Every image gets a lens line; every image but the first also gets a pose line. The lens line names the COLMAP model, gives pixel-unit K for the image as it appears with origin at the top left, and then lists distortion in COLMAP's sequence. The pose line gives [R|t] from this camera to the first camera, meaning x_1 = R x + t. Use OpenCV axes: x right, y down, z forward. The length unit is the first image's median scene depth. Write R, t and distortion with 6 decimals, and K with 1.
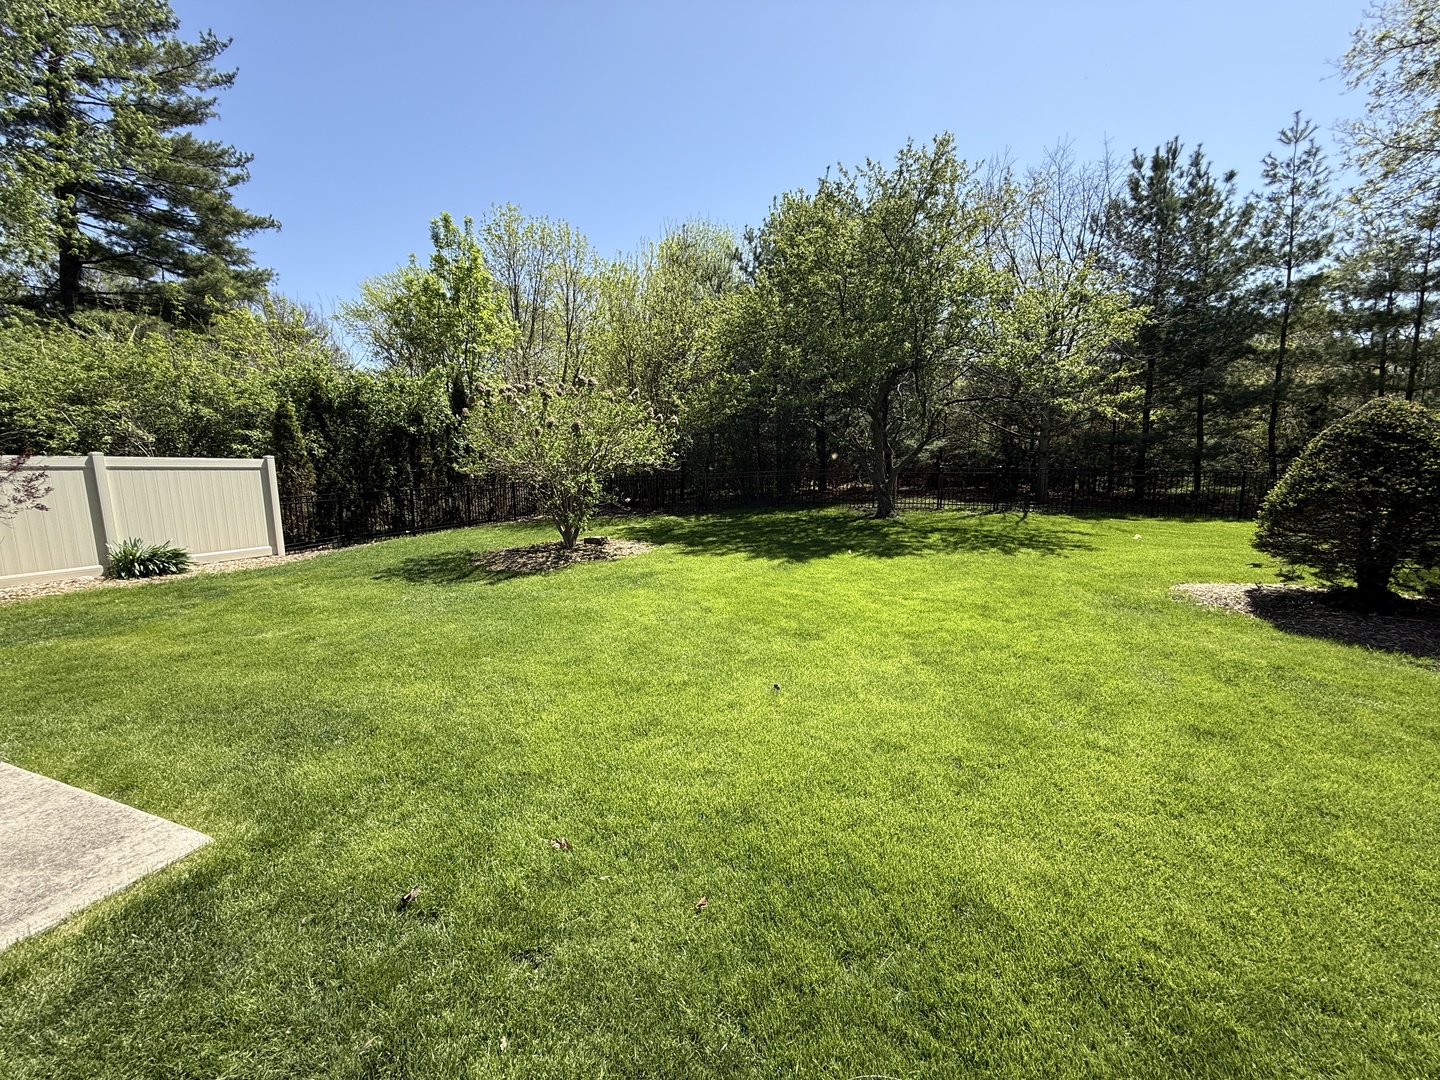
lens RADIAL K [[577.9, 0, 717.9], [0, 577.9, 537.5], [0, 0, 1]] dist [0.000413, 0.000168]
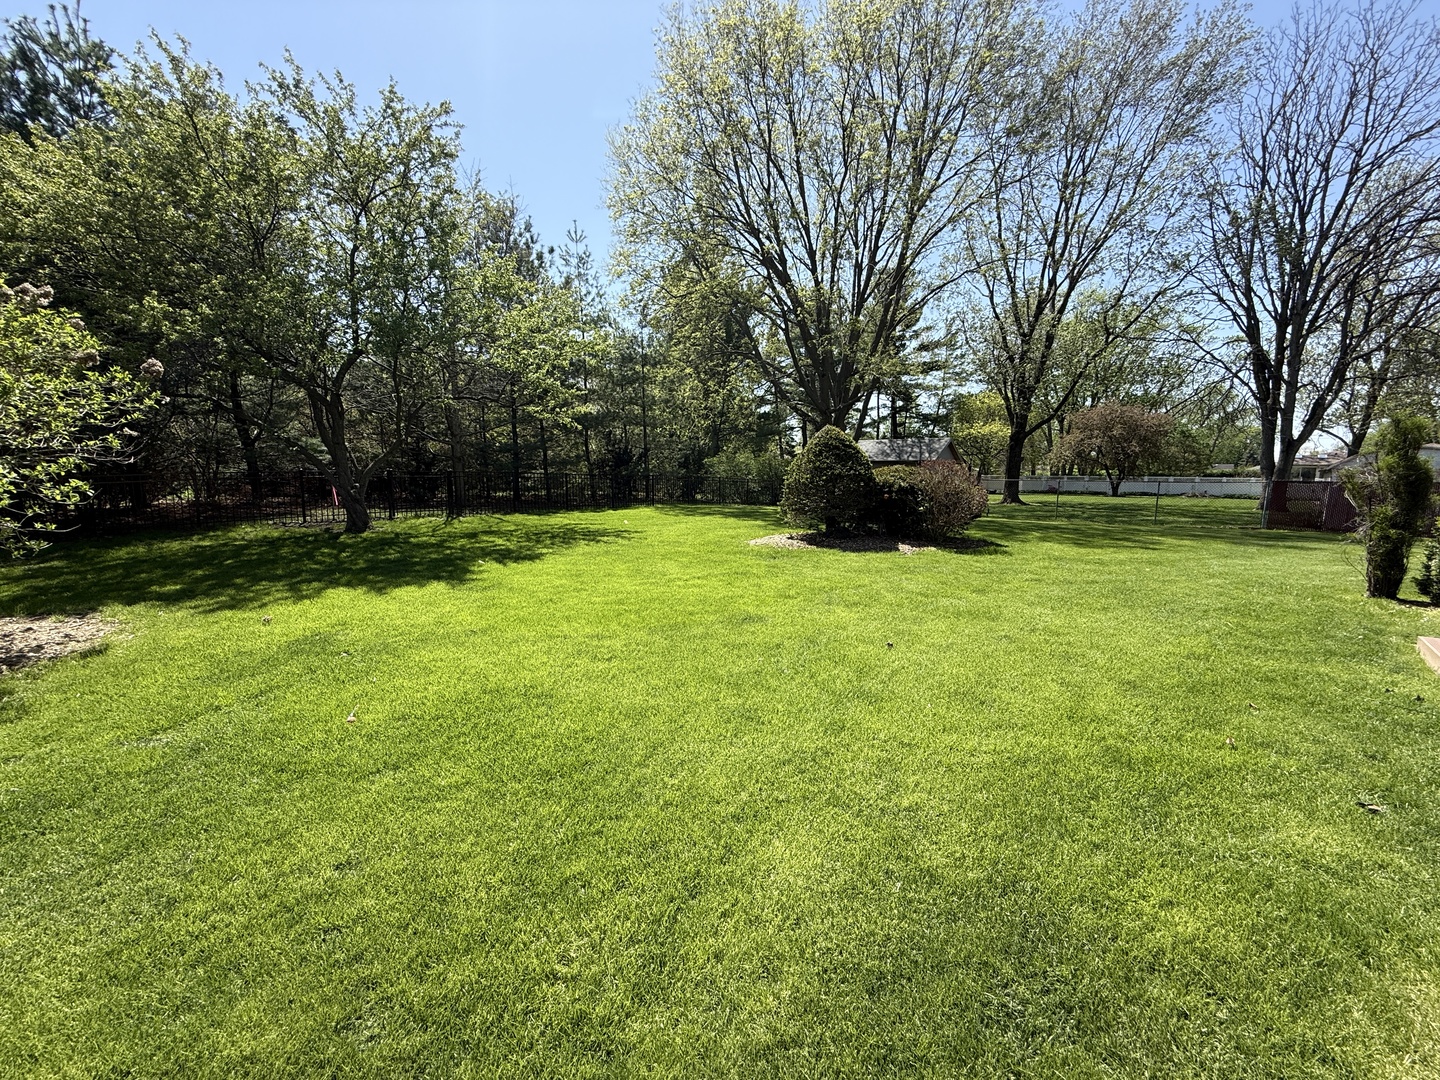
lens RADIAL K [[577.9, 0, 719.6], [0, 577.9, 538.2], [0, 0, 1]] dist [0.000413, 0.000168]
pose [[0.391589, -0.097747, 0.914934, -0.222512], [0.119601, 0.991313, 0.054718, -0.008120], [-0.912334, 0.088000, 0.399877, 0.191900]]
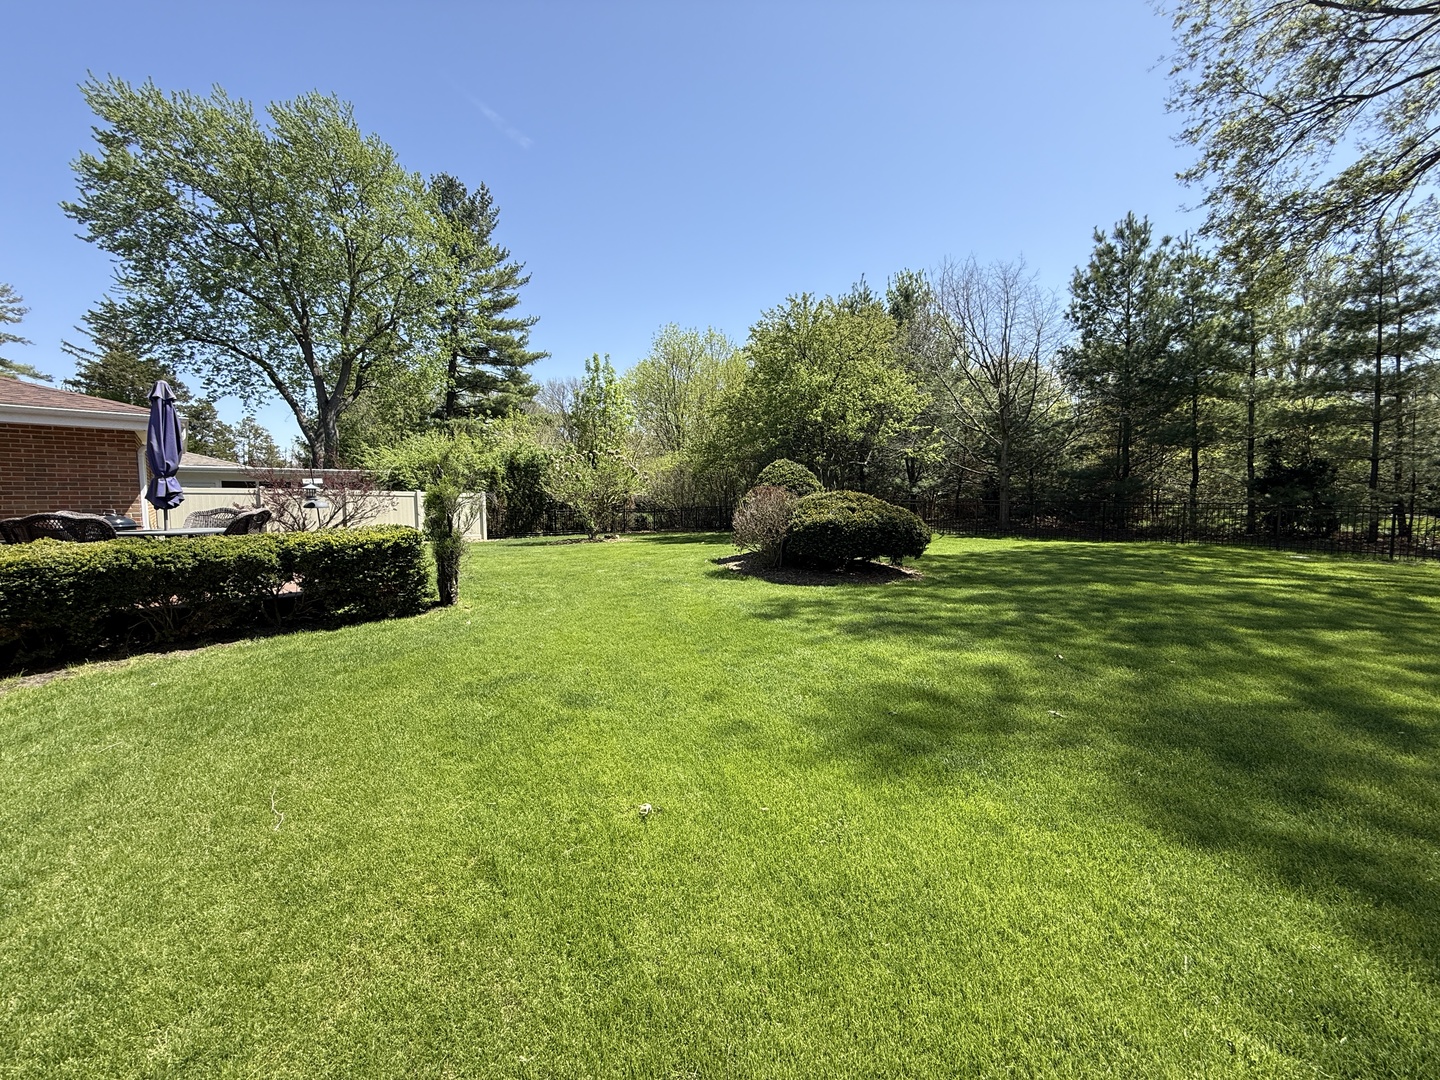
lens RADIAL K [[577.9, 0, 722.0], [0, 577.9, 542.8], [0, 0, 1]] dist [0.000413, 0.000168]
pose [[0.899810, 0.032257, -0.435087, 0.612277], [-0.060514, 0.996851, -0.051243, 0.065122], [0.432064, 0.072438, 0.898929, -0.332104]]
